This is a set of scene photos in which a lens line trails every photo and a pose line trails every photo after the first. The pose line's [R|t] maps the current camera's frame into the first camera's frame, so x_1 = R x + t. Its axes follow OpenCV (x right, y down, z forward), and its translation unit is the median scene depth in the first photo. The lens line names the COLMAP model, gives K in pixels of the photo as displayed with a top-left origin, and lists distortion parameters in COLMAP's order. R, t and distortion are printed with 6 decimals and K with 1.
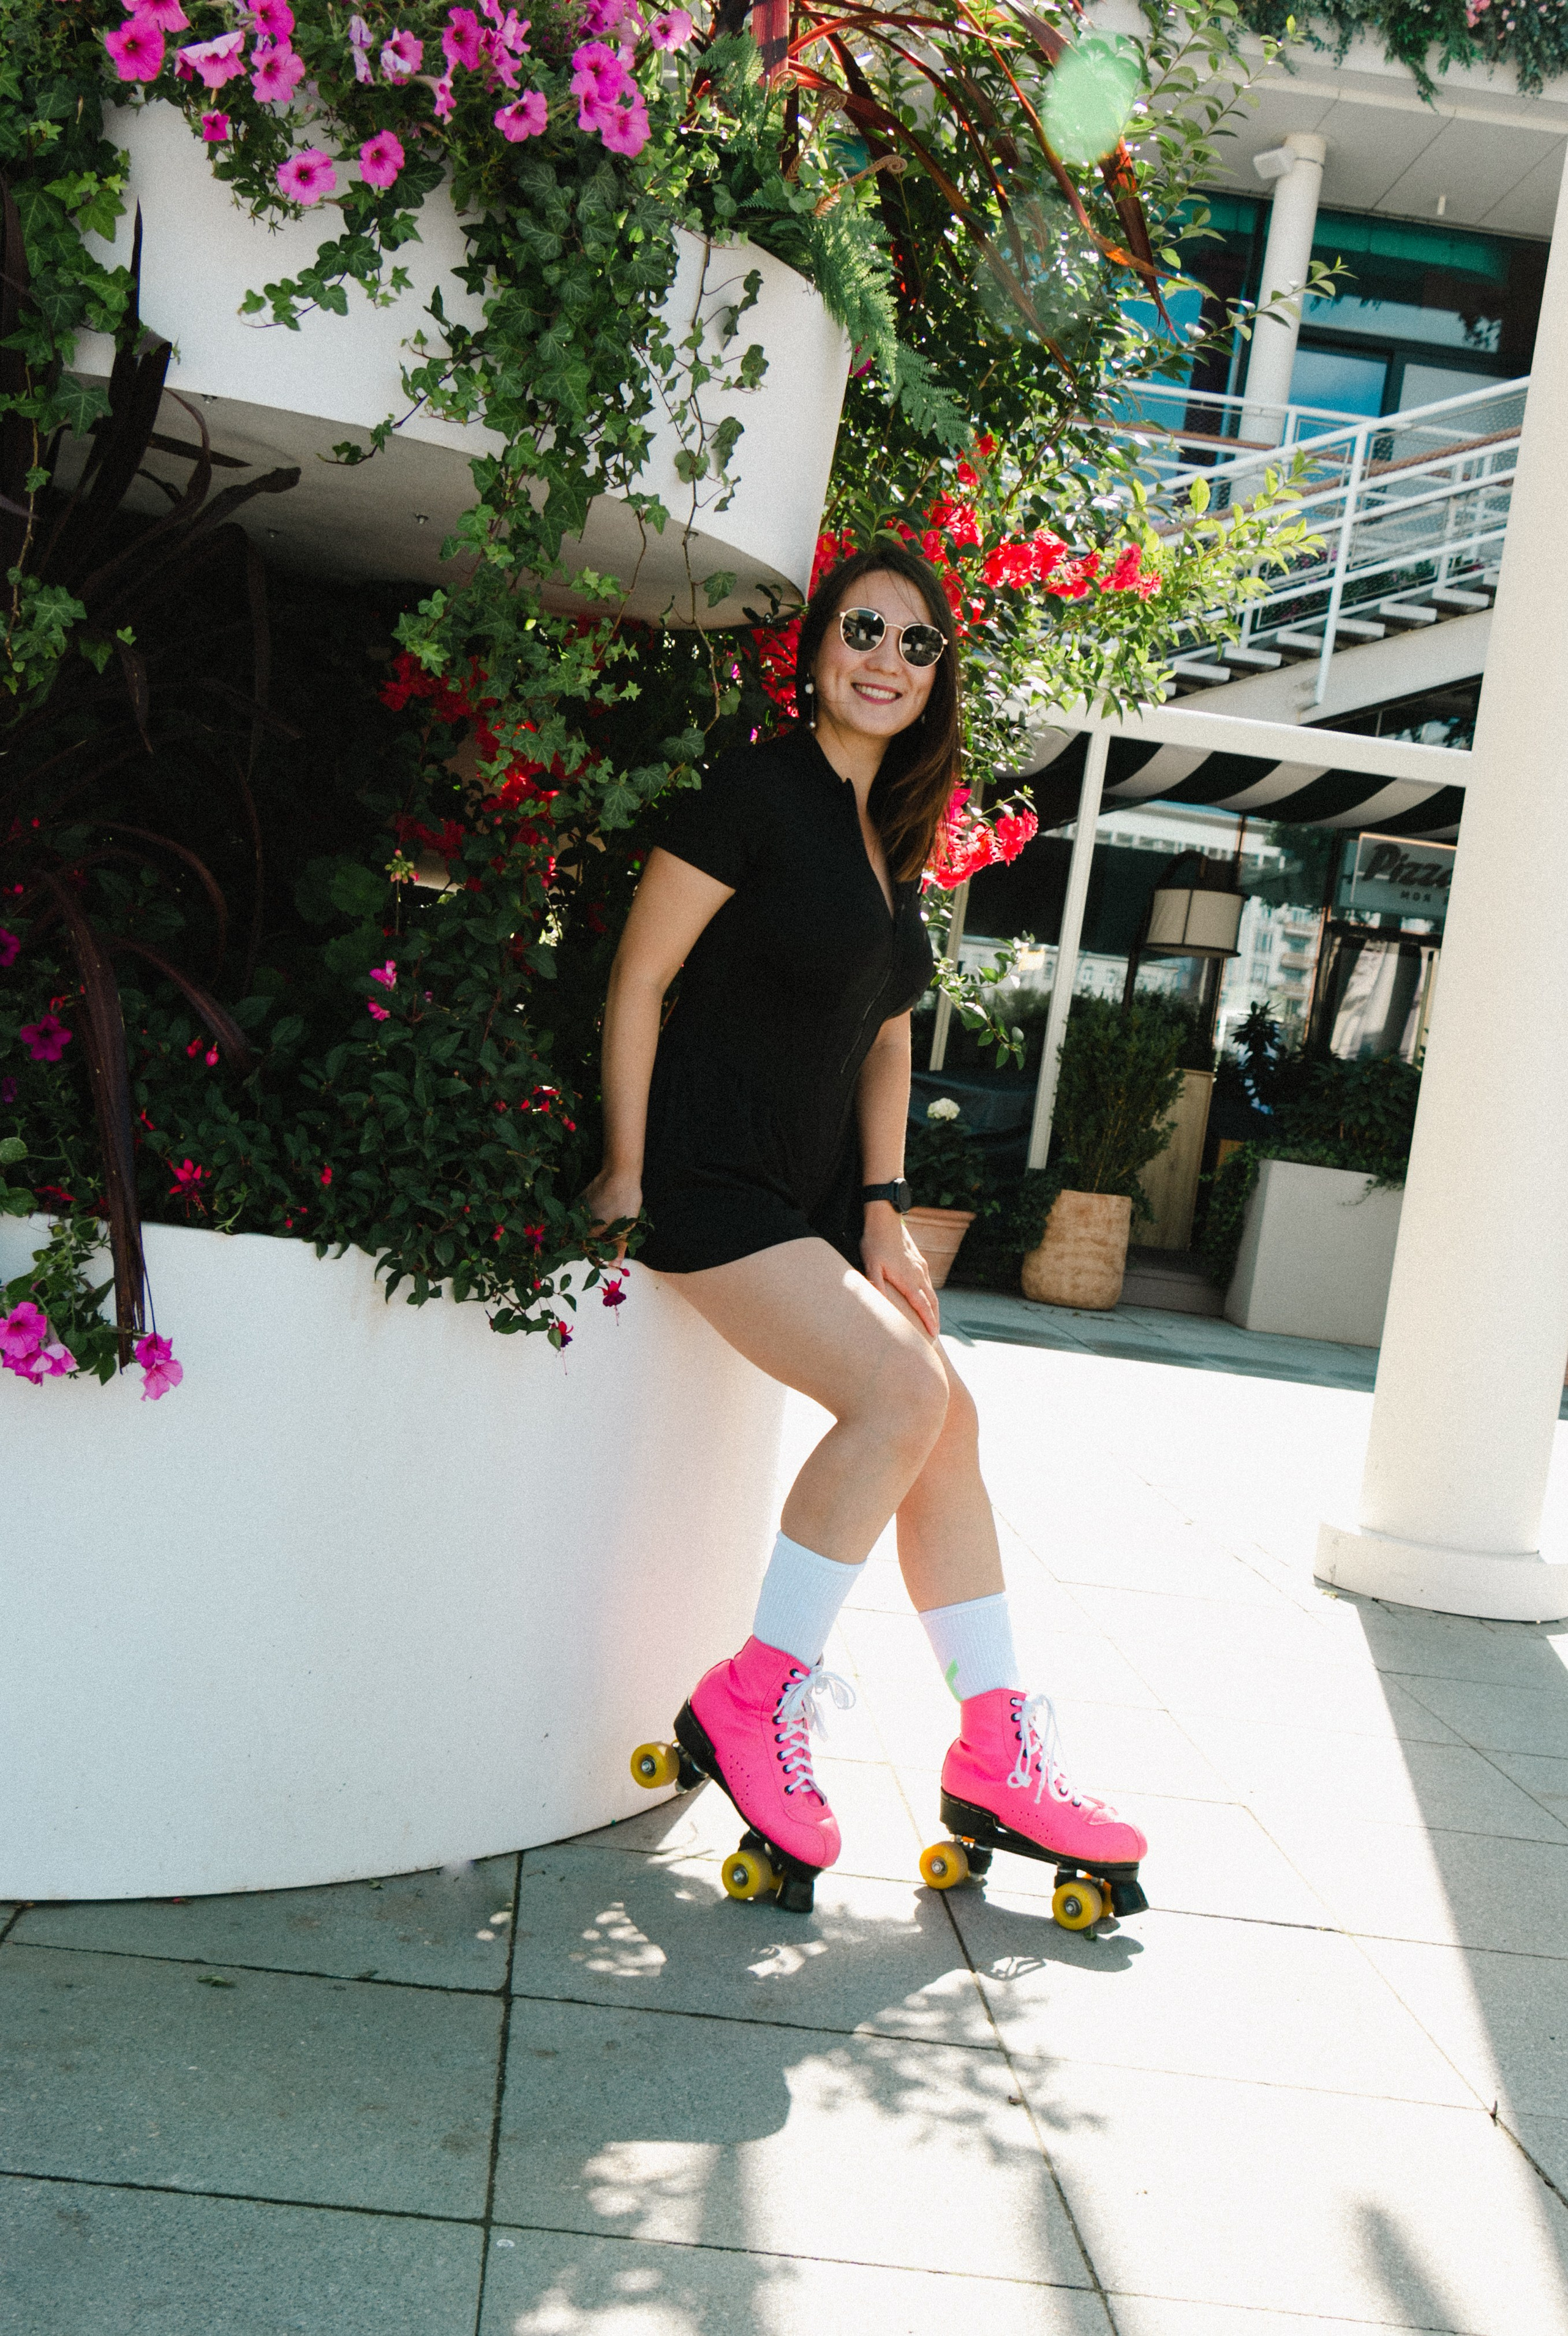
lens RADIAL K [[2645.5, 0, 784.0], [0, 2645.5, 1168.0], [0, 0, 1]] dist [0.063589, 0.002351]
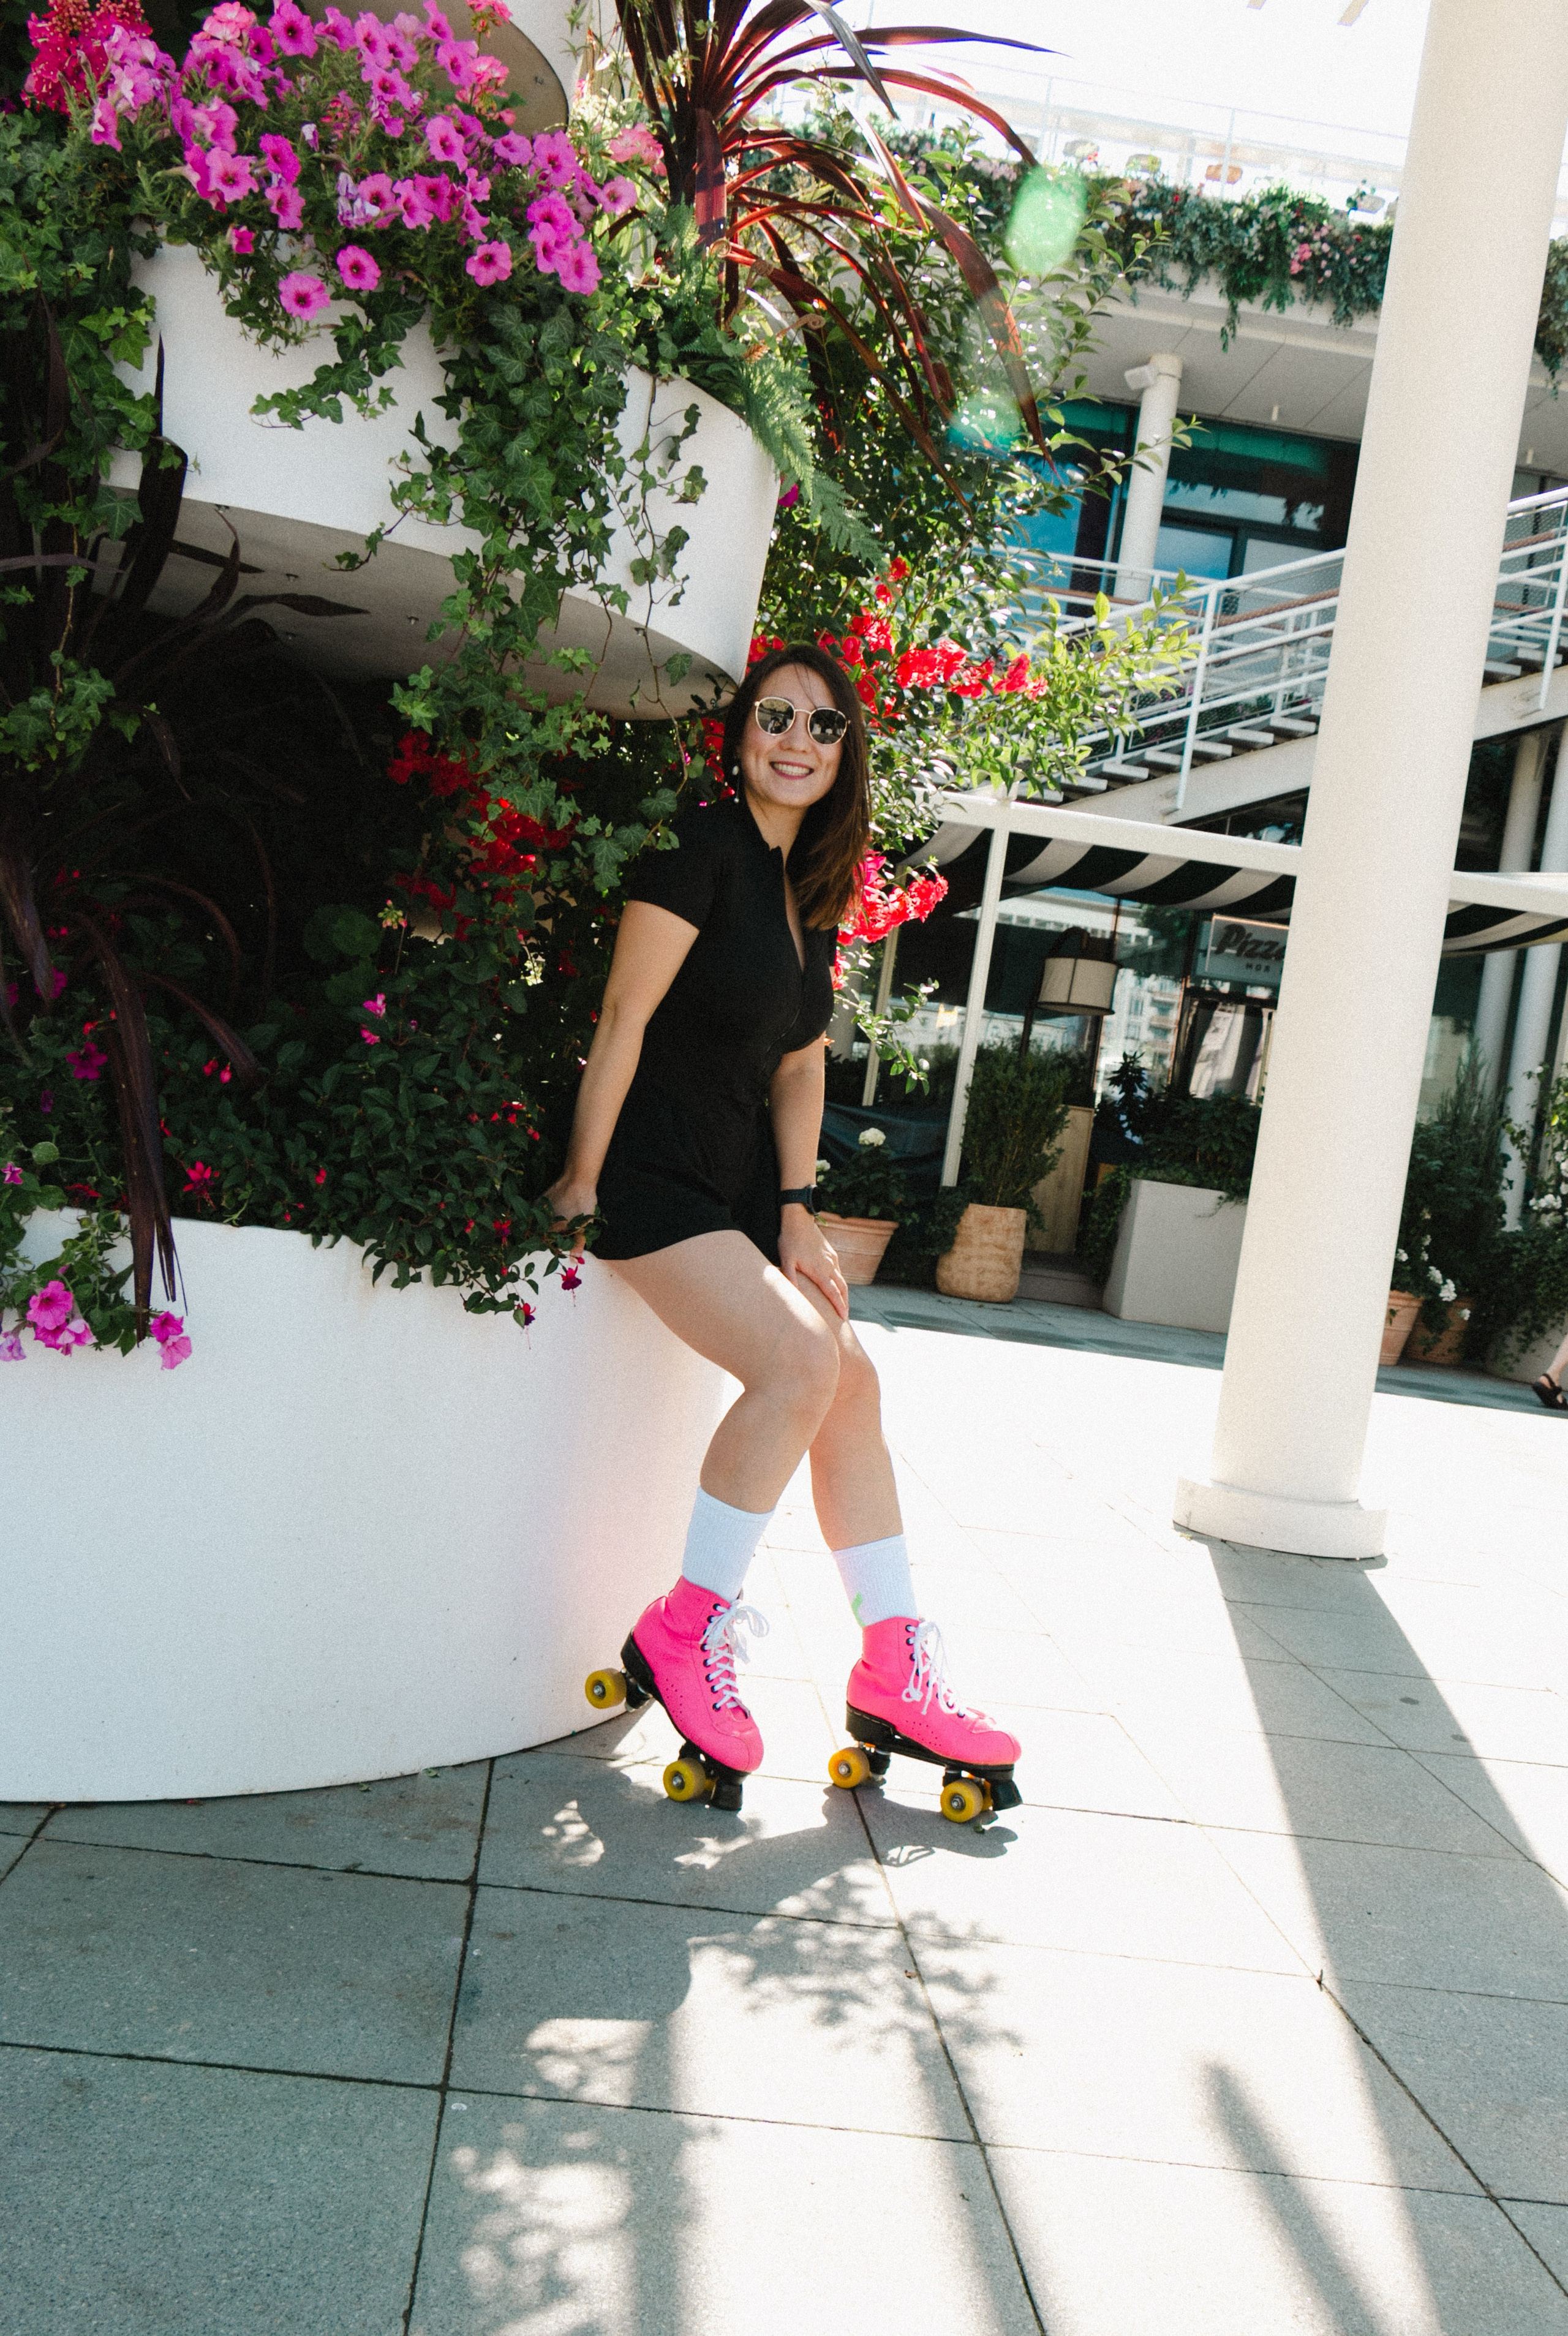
lens RADIAL K [[2149.4, 0, 784.0], [0, 2149.4, 1168.0], [0, 0, 1]] dist [0.006535, 0.020889]
pose [[0.999858, 0.002760, 0.016614, 0.013382], [-0.002590, 0.999944, -0.010220, 0.007997], [-0.016641, 0.010176, 0.999810, 0.055792]]
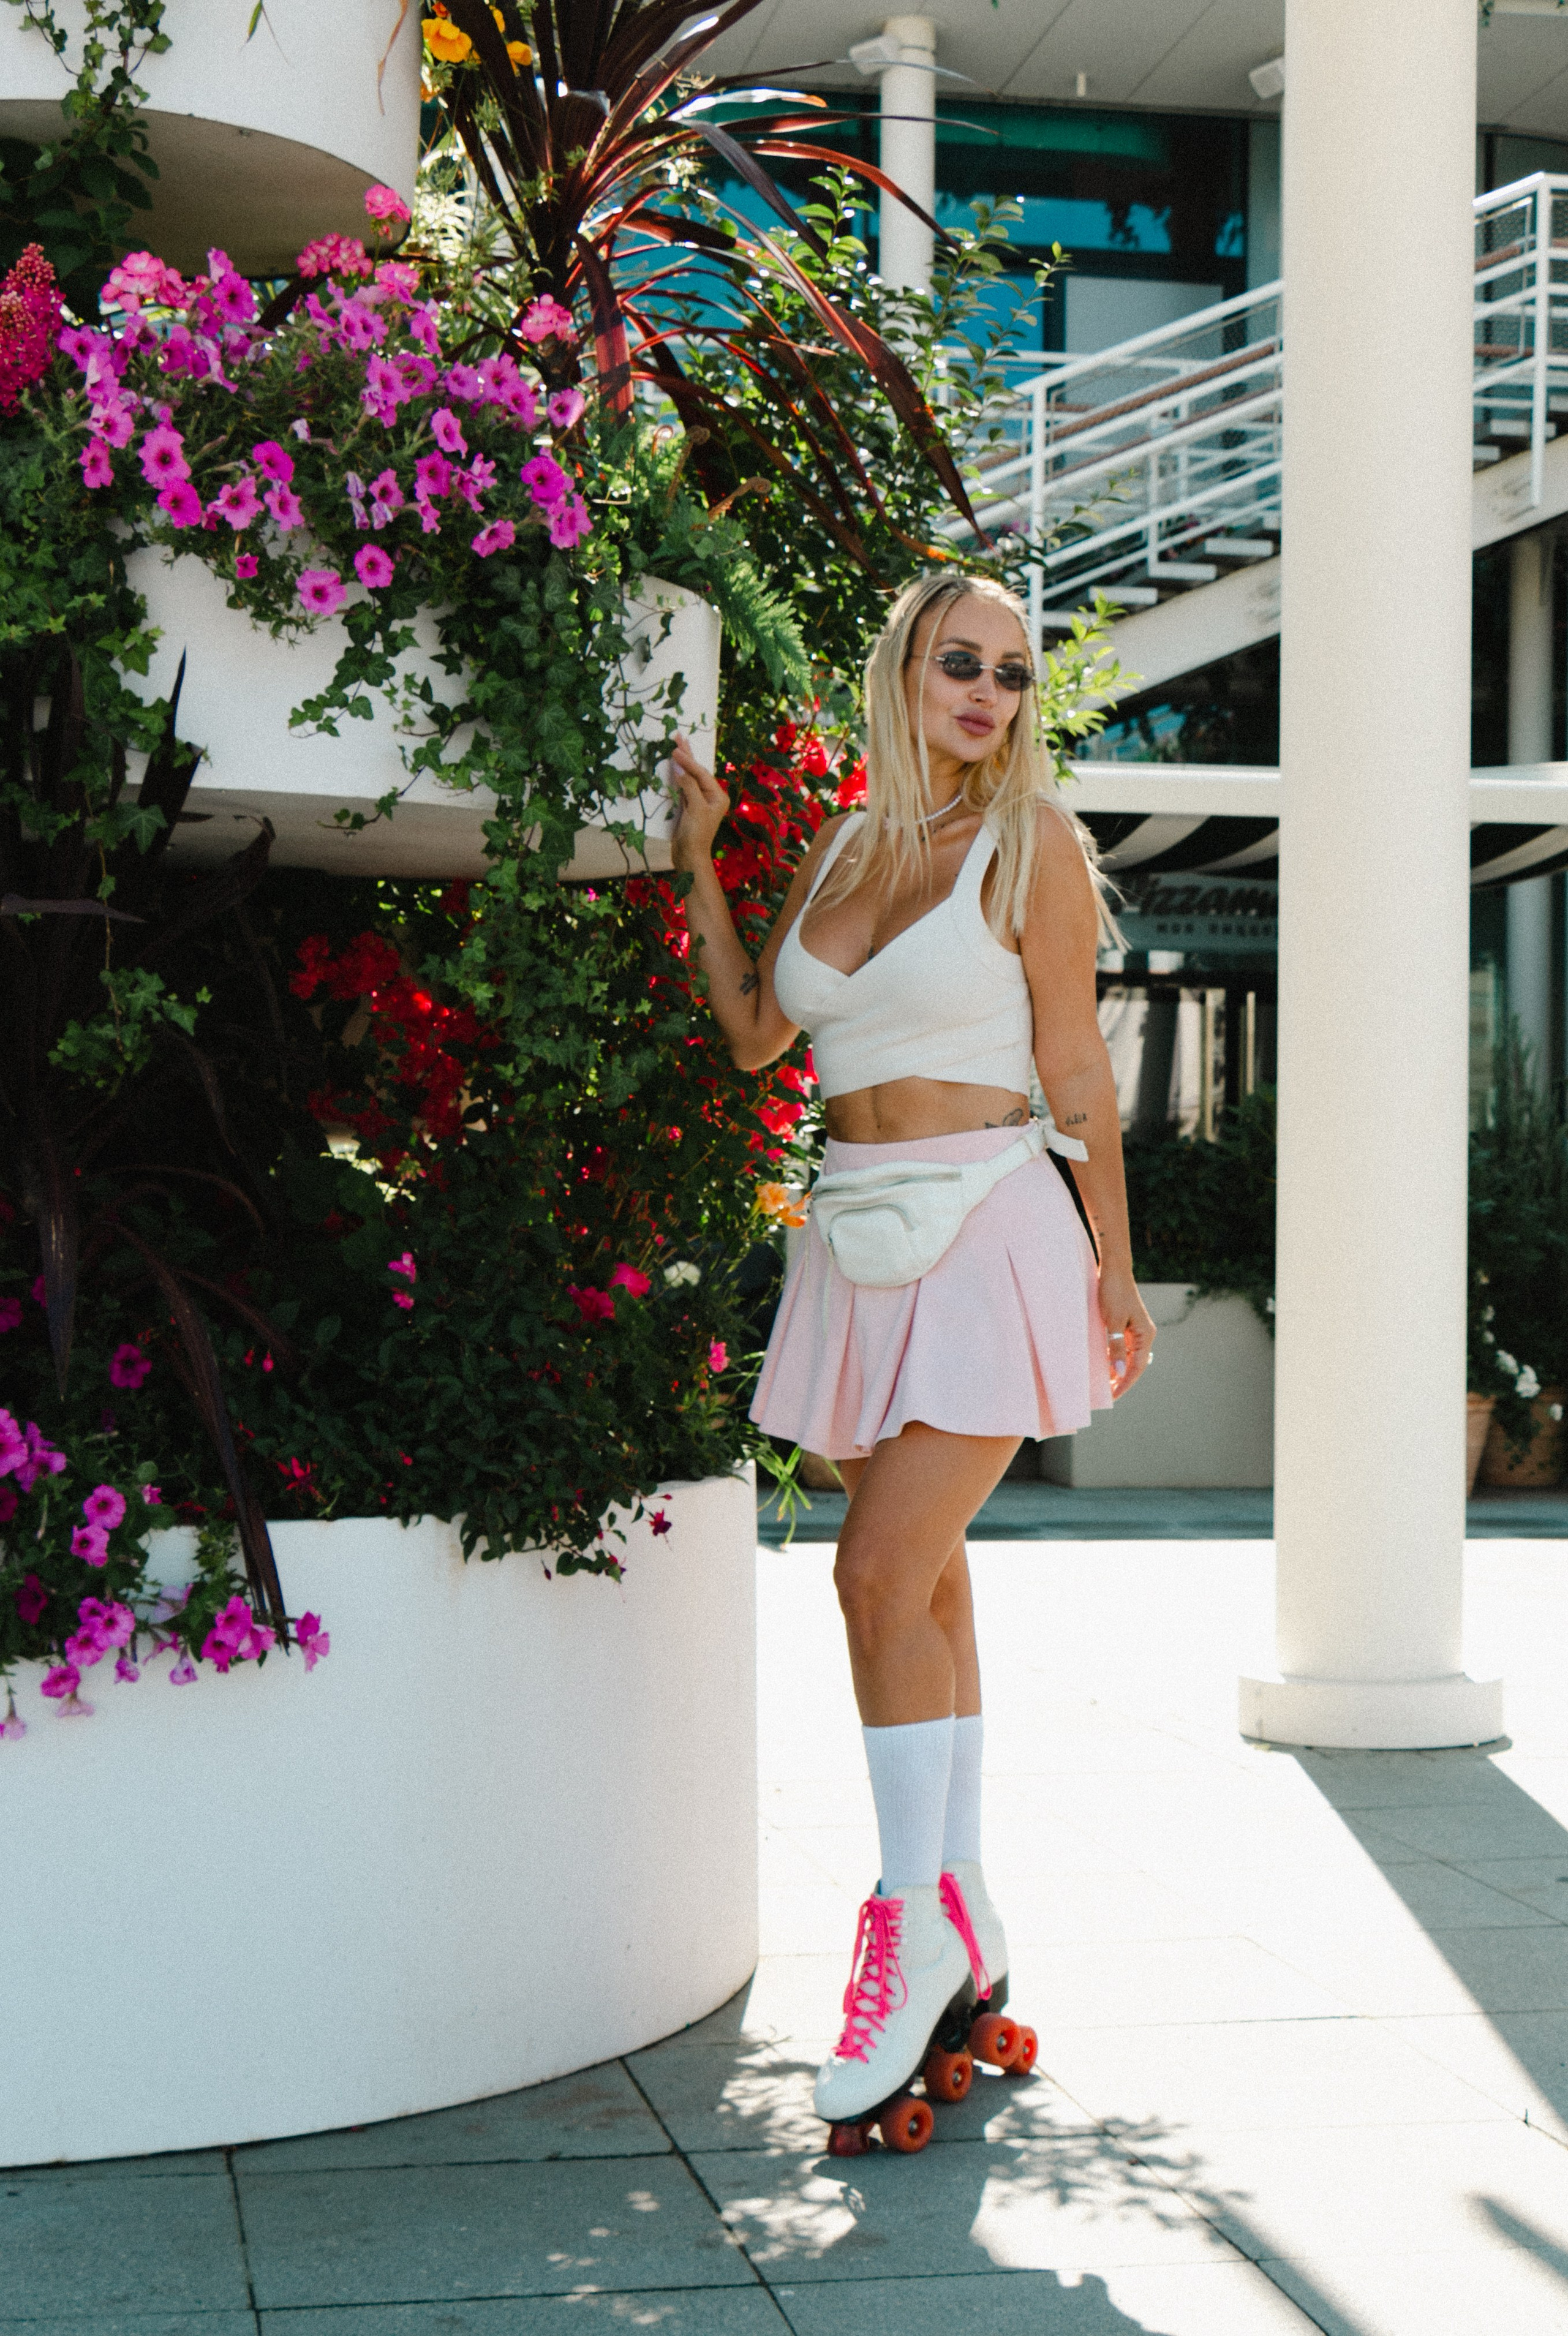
lens RADIAL K [[3678.6, 0, 784.0], [0, 3678.6, 1168.0], [0, 0, 1]] dist [0.027987, 0.215907]
pose [[0.983272, -0.128804, 0.128784, -0.191480], [0.134302, 0.990325, -0.034917, -0.039934], [-0.123040, 0.051629, 0.991058, -0.534121]]
